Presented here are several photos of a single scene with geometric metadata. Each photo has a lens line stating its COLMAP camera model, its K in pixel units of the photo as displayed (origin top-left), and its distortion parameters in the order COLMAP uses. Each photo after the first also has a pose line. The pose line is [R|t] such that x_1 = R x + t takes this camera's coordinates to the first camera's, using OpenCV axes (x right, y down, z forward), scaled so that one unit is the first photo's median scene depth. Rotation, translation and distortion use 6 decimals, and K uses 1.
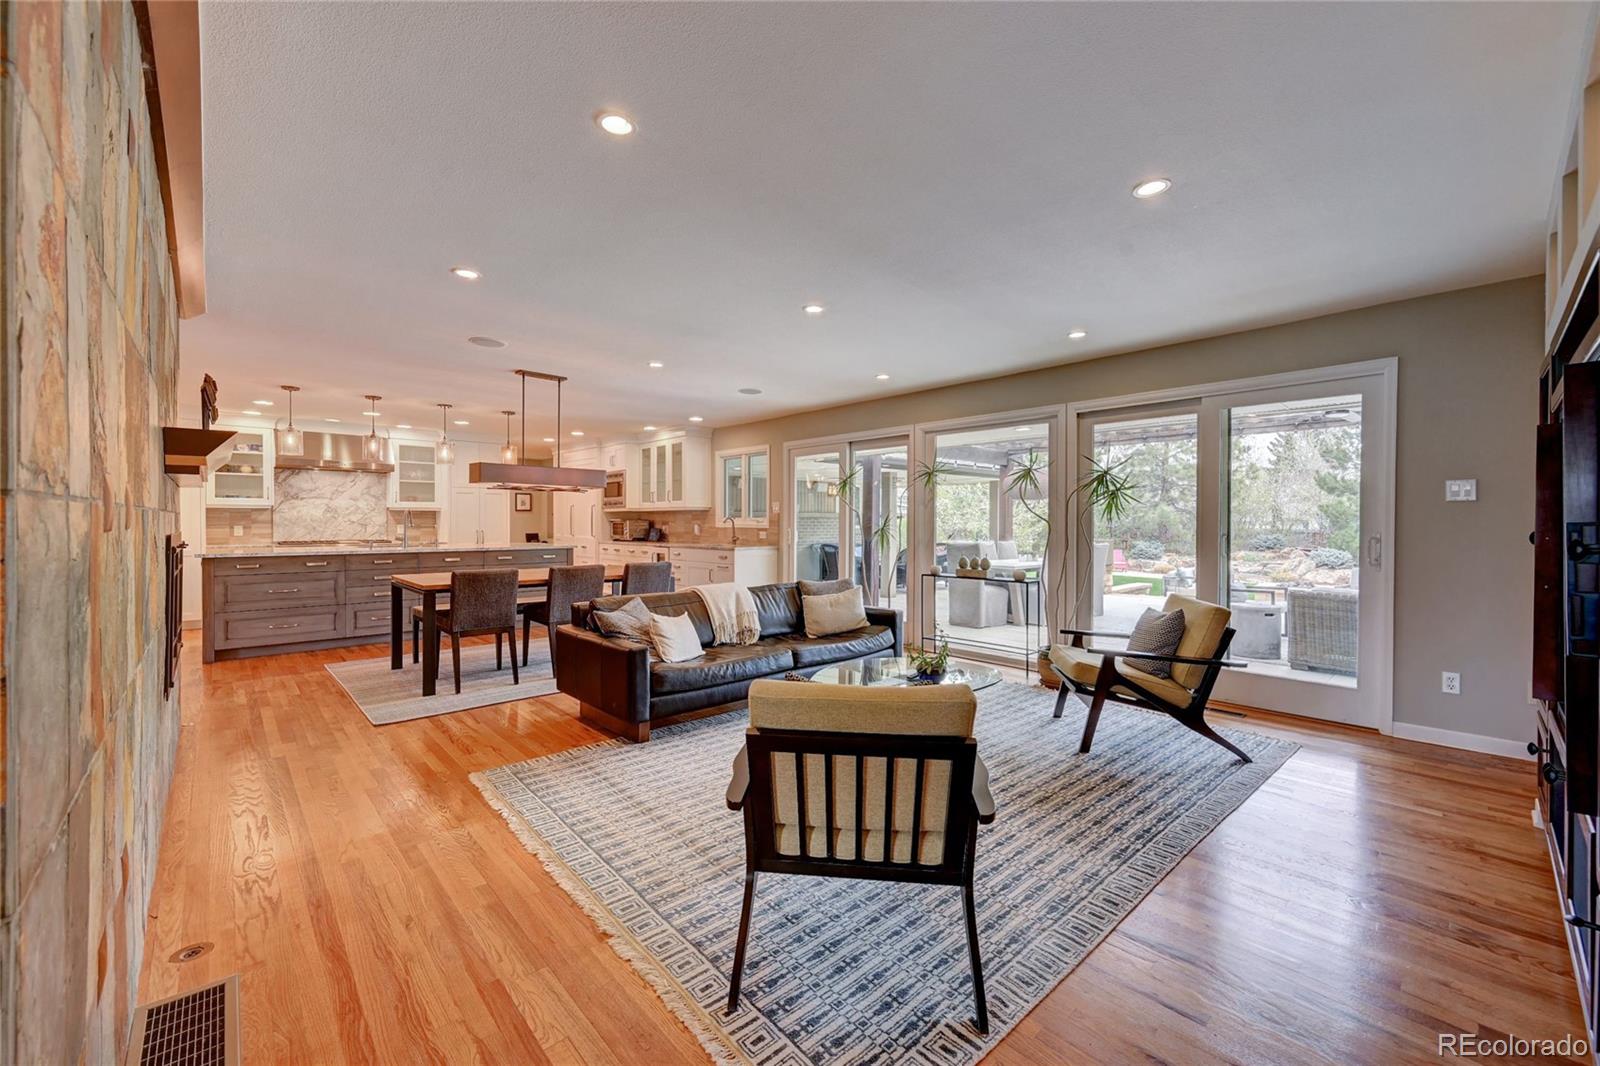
lens RADIAL K [[654.8, 0, 795.5], [0, 654.8, 525.4], [0, 0, 1]] dist [0.008565, 0.000092]
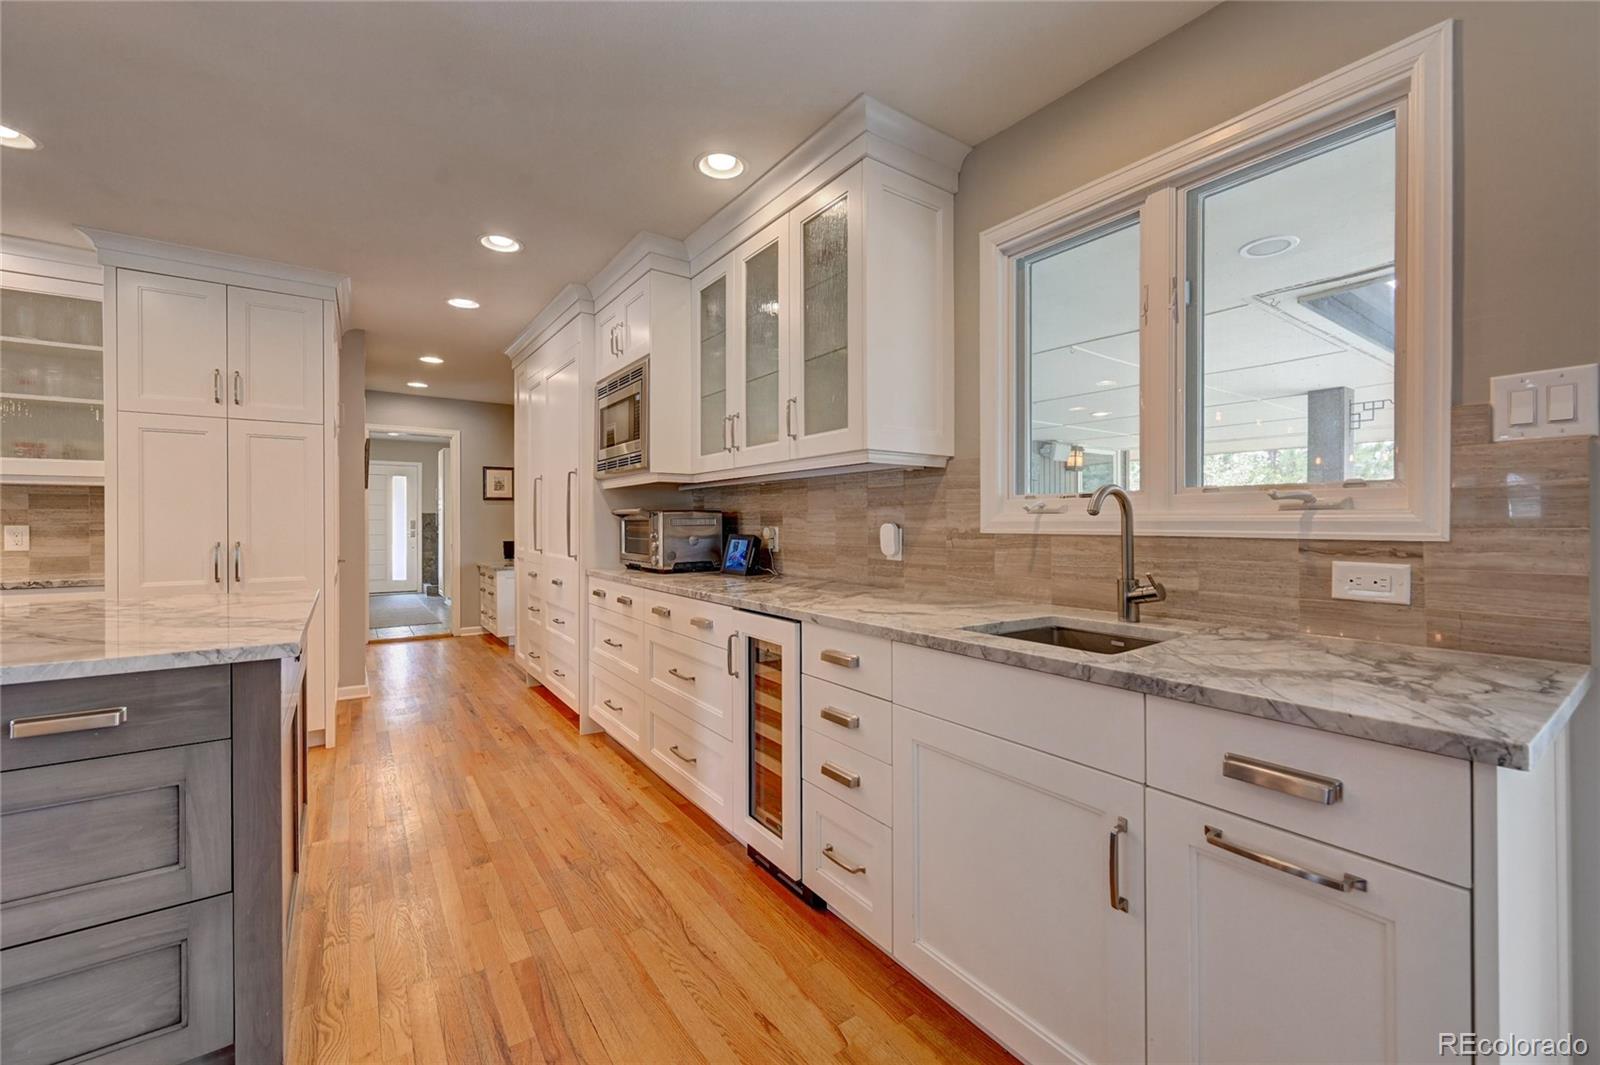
lens RADIAL K [[654.8, 0, 795.5], [0, 654.8, 524.9], [0, 0, 1]] dist [0.008565, 0.000092]
pose [[0.993531, -0.003253, -0.113517, -0.163305], [0.003324, 0.999994, 0.000442, -0.000674], [0.113515, -0.000816, 0.993536, 0.738611]]
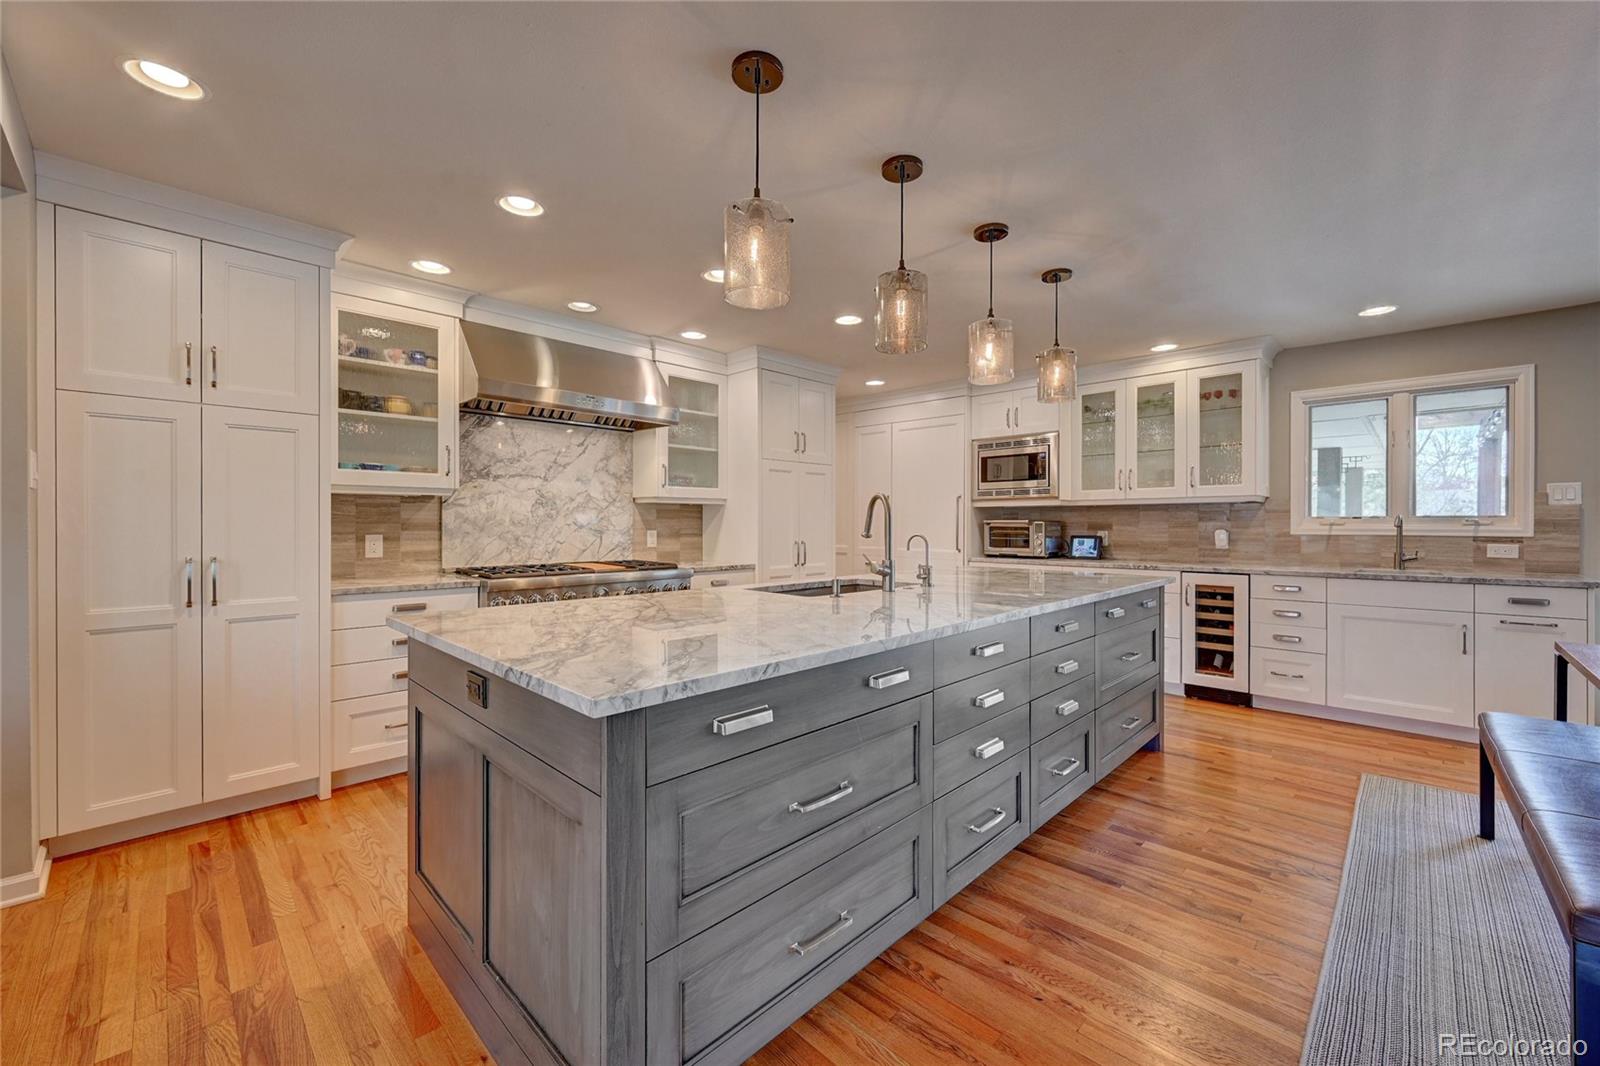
lens RADIAL K [[638.1, 0, 804.3], [0, 638.1, 526.8], [0, 0, 1]] dist [-0.000675, -0.000169]
pose [[0.997530, -0.002222, 0.070200, -0.546527], [0.002255, 0.999997, -0.000393, -0.004072], [-0.070199, 0.000551, 0.997533, 0.512661]]
